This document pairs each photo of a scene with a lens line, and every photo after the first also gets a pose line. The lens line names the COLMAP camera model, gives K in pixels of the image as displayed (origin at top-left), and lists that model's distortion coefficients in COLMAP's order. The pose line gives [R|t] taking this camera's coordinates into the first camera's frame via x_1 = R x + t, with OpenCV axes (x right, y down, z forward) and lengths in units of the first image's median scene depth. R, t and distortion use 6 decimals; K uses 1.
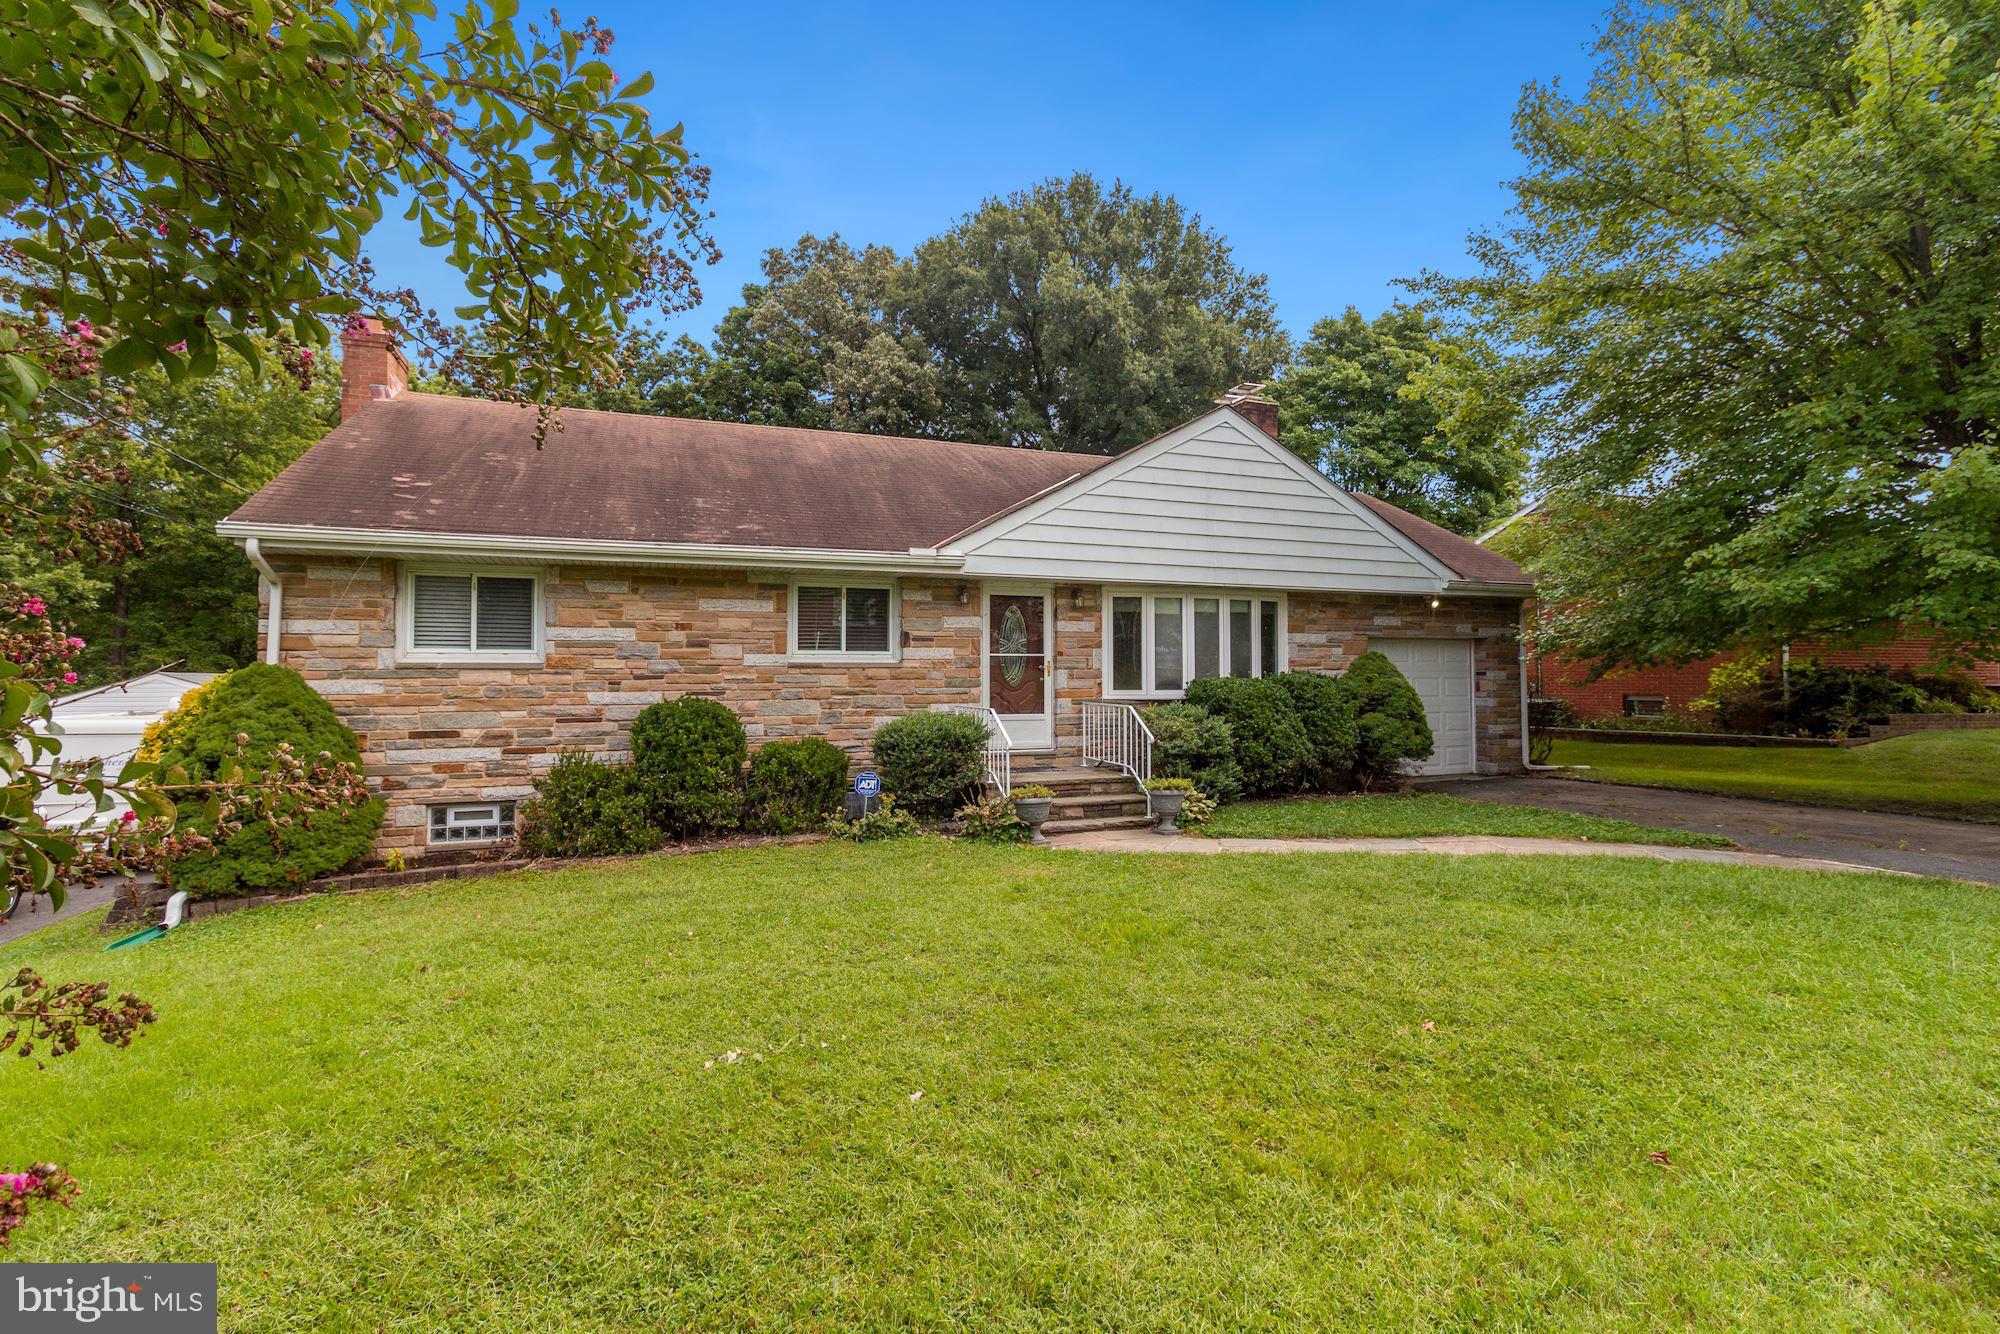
lens RADIAL K [[931.1, 0, 999.5], [0, 931.1, 655.8], [0, 0, 1]] dist [0.000894, -0.000166]
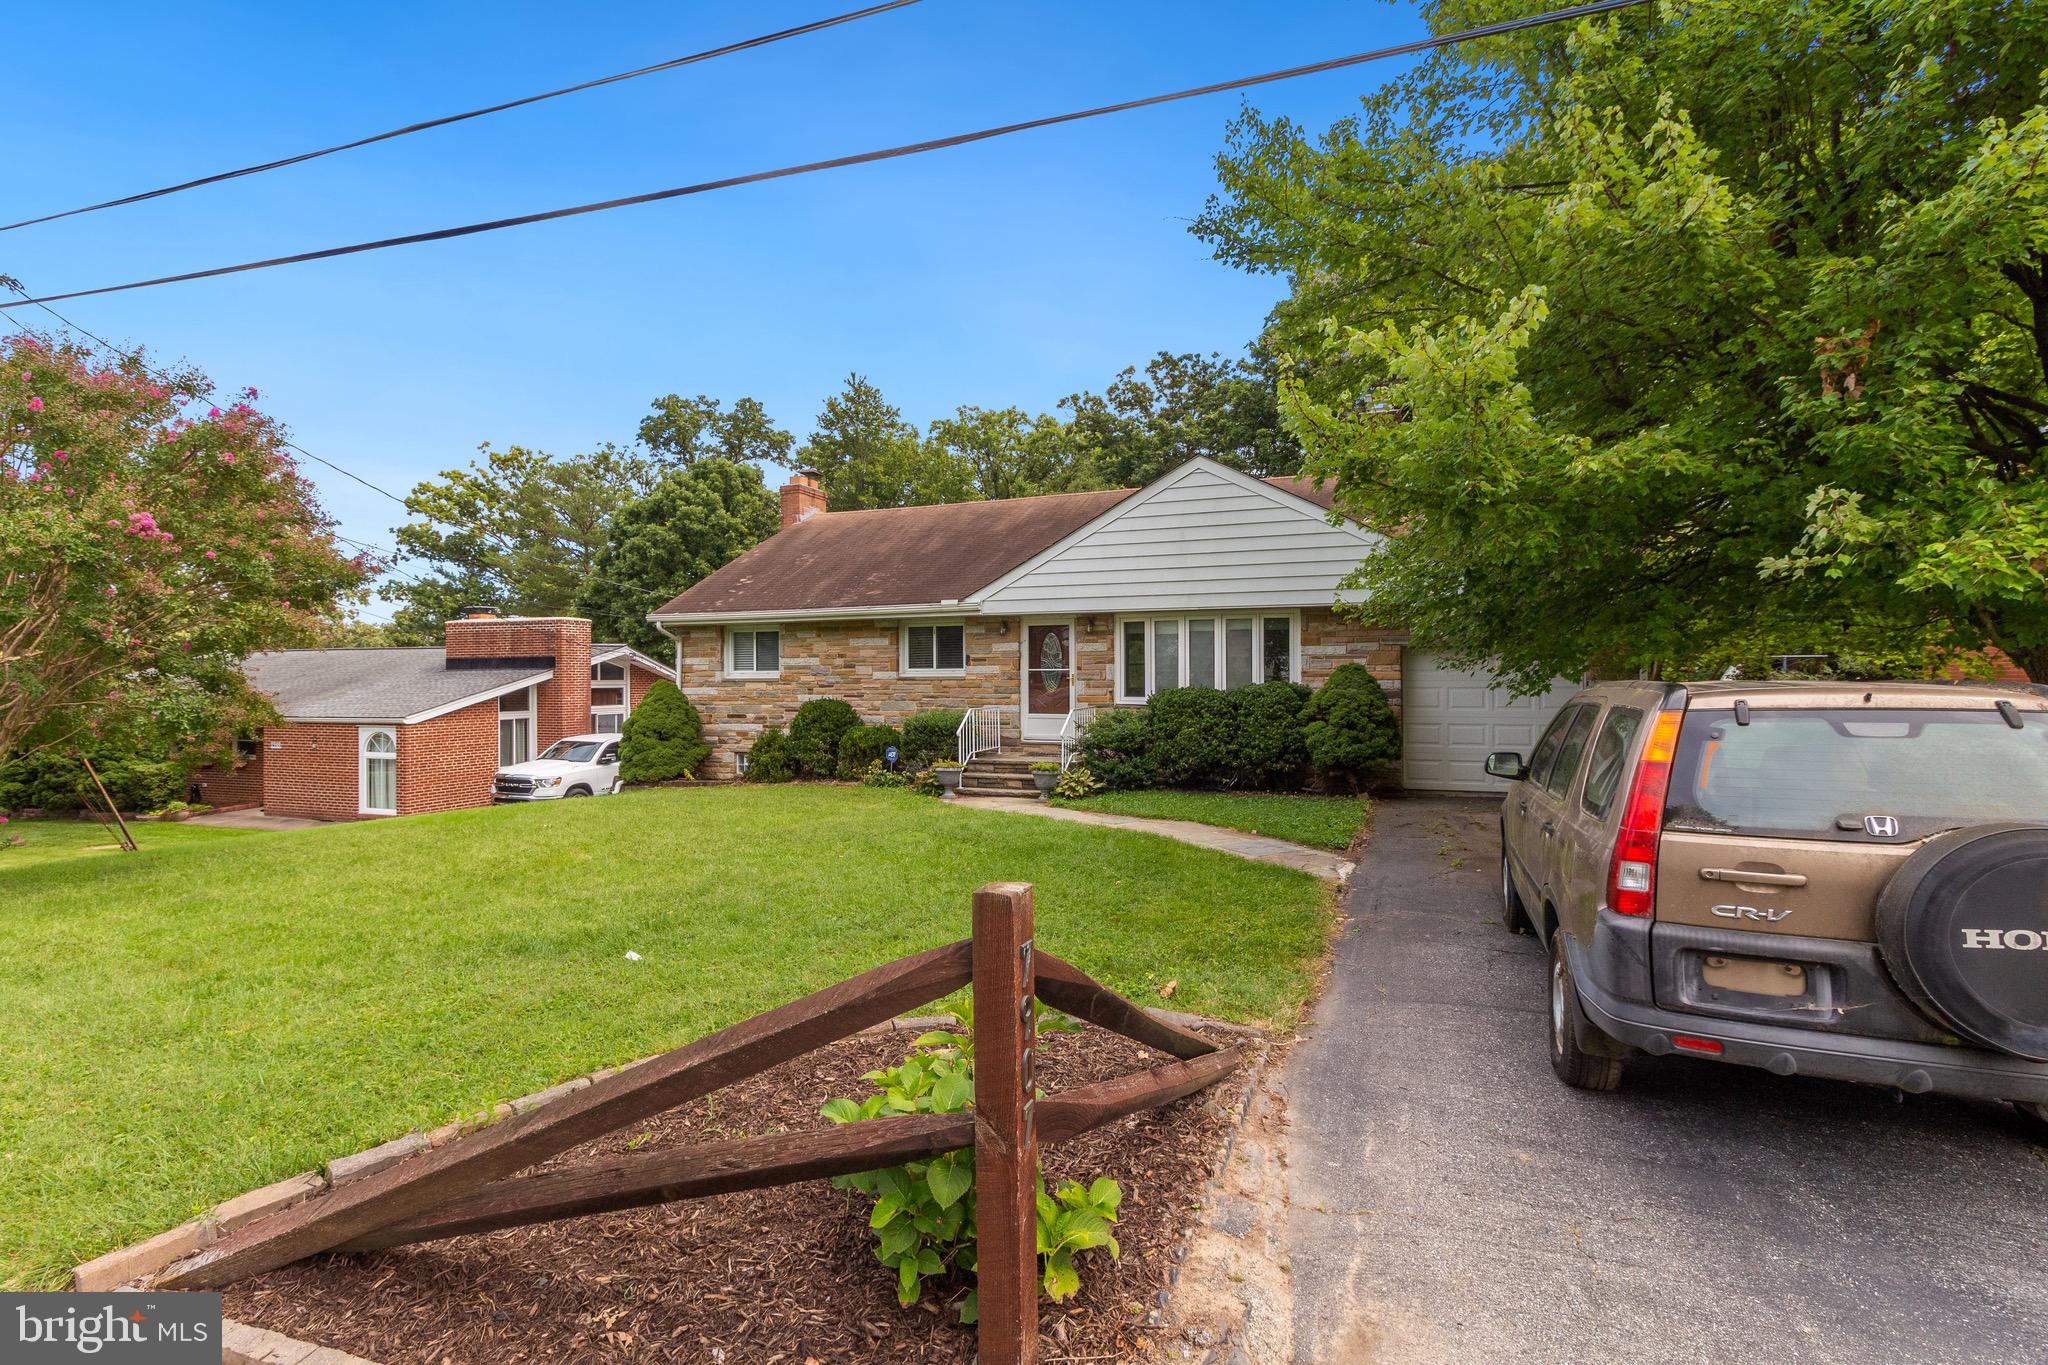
lens RADIAL K [[953.5, 0, 1014.2], [0, 953.5, 688.2], [0, 0, 1]] dist [0.000894, -0.000166]
pose [[0.739067, 0.007420, -0.673592, 0.935913], [0.020297, 0.999240, 0.033277, -0.021876], [0.673327, -0.038265, 0.738354, -0.053239]]
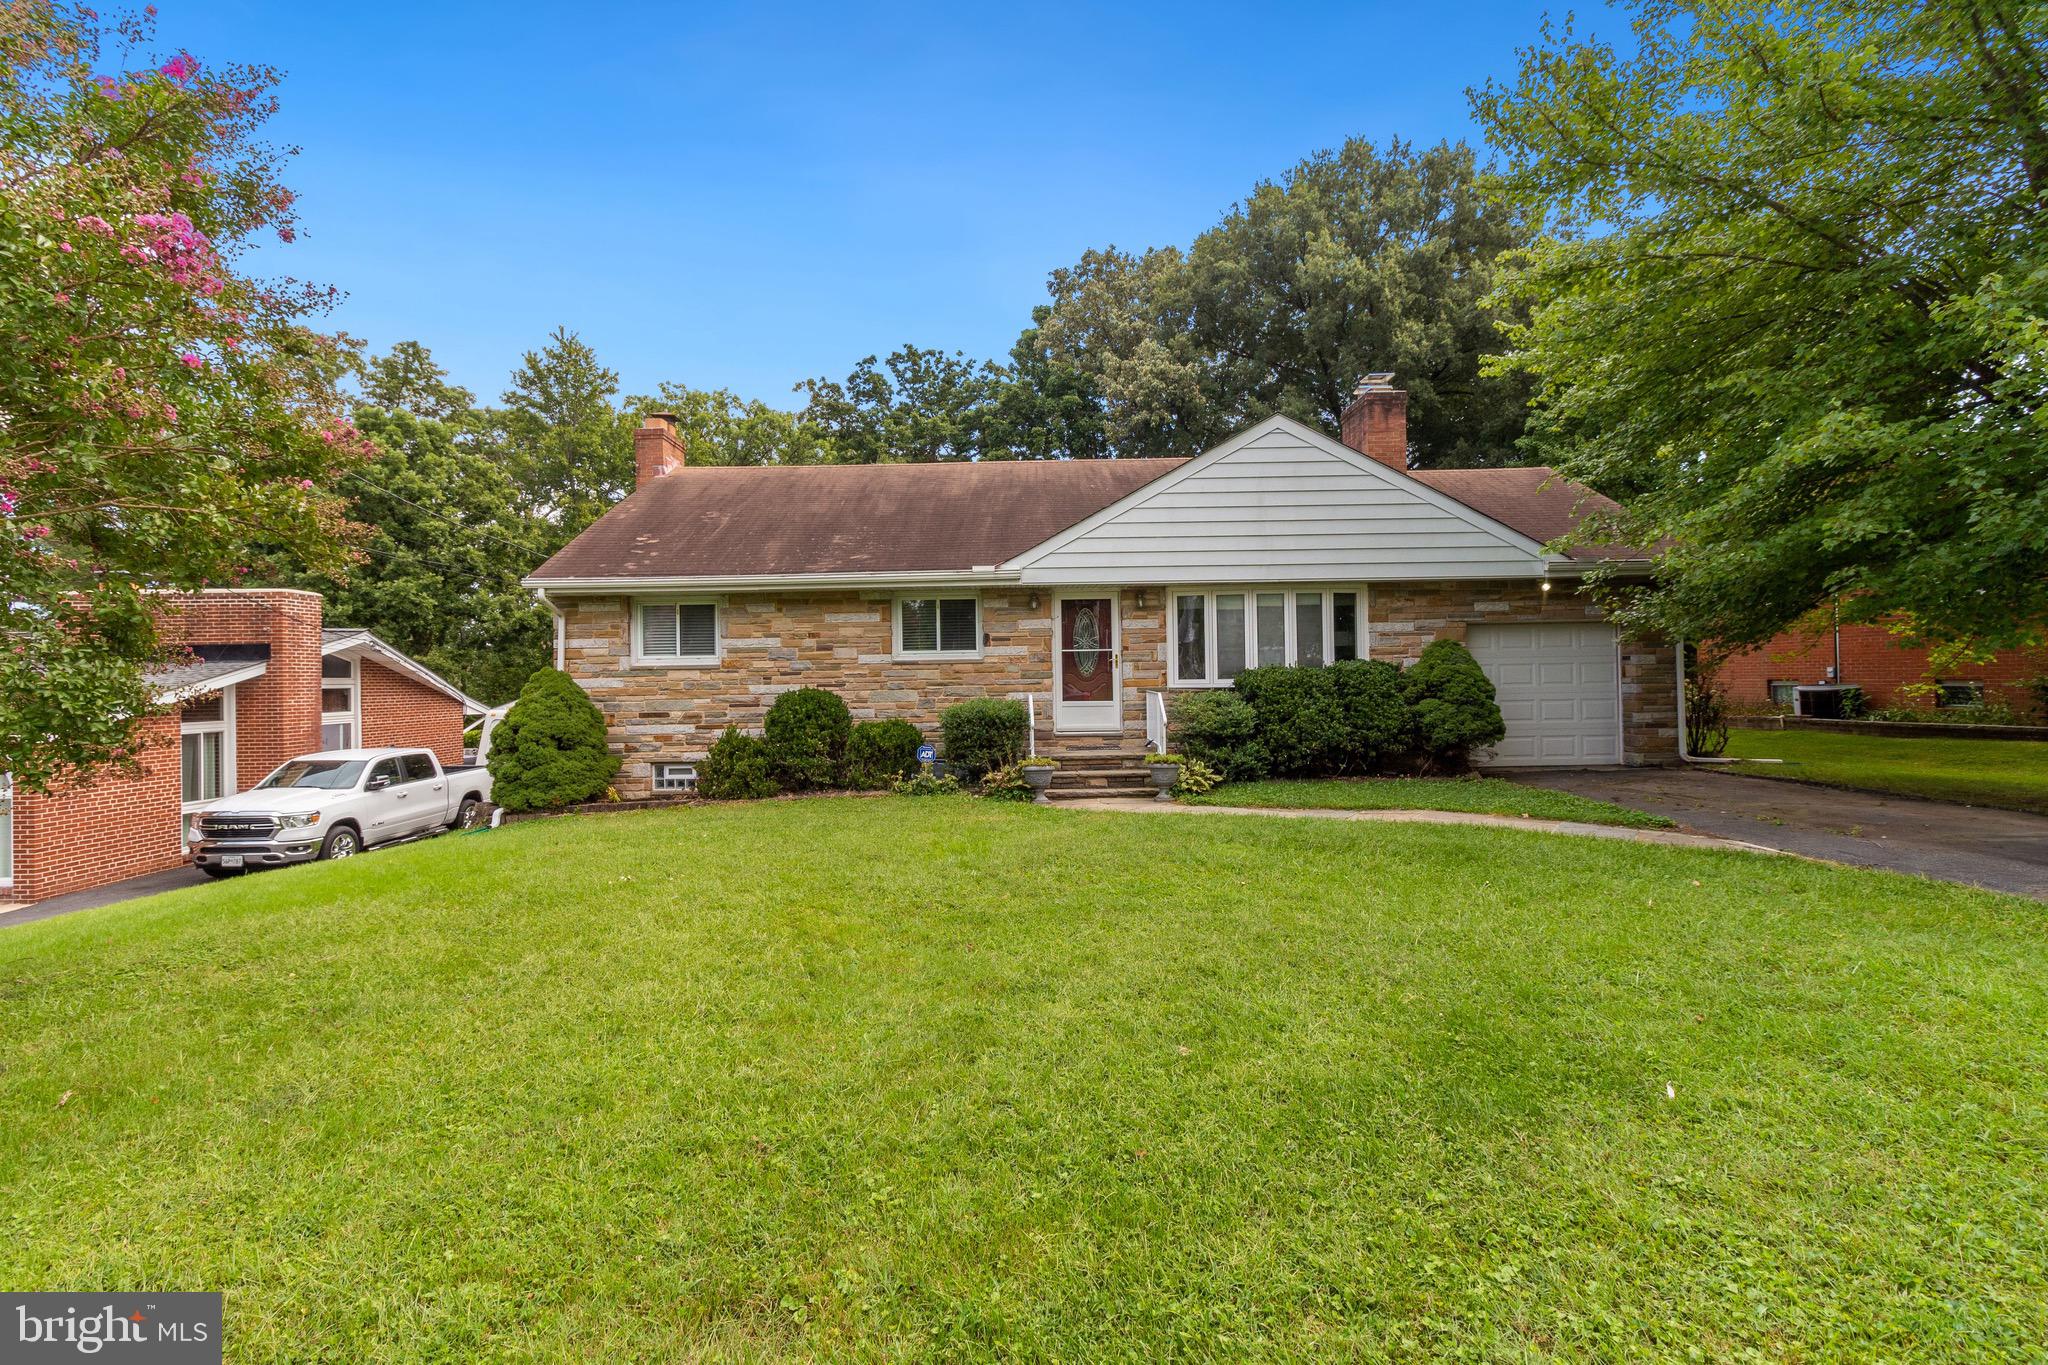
lens RADIAL K [[953.5, 0, 1011.7], [0, 953.5, 675.2], [0, 0, 1]] dist [0.000894, -0.000166]
pose [[0.930692, -0.013996, -0.365535, 0.377597], [0.022638, 0.999556, 0.019367, 0.004987], [0.365102, -0.026300, 0.930596, -0.149555]]
